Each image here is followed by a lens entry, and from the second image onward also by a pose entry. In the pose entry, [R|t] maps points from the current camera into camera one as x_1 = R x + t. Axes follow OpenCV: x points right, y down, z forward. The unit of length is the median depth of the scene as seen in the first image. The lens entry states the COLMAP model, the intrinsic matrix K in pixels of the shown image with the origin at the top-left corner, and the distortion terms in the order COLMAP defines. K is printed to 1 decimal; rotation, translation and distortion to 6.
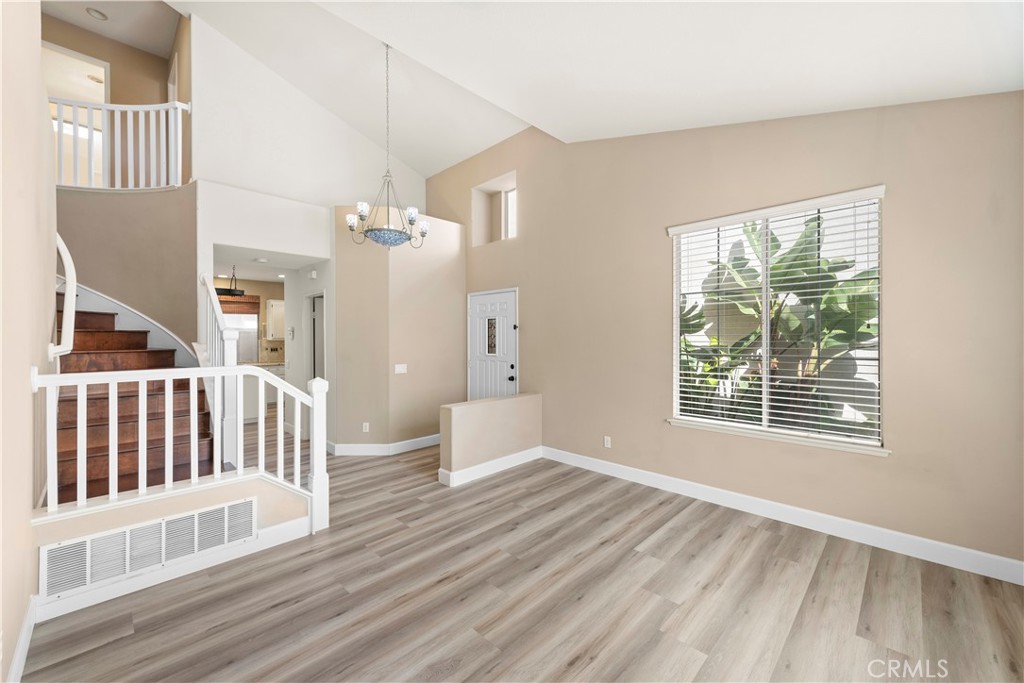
lens RADIAL K [[410.1, 0, 516.8], [0, 410.1, 343.7], [0, 0, 1]] dist [0.008608, -0.000493]
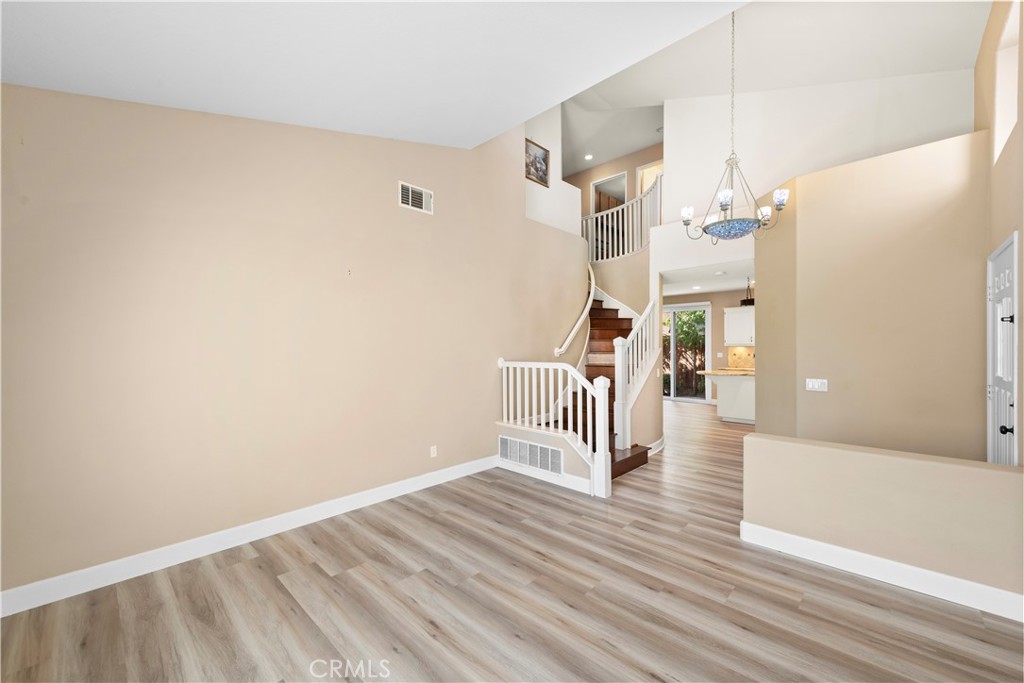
lens RADIAL K [[410.1, 0, 516.8], [0, 410.1, 343.7], [0, 0, 1]] dist [0.008608, -0.000493]
pose [[-0.005662, -0.000070, -0.999984, 0.887080], [-0.006710, 0.999977, -0.000032, -0.020104], [0.999961, 0.006710, -0.005662, 0.837798]]
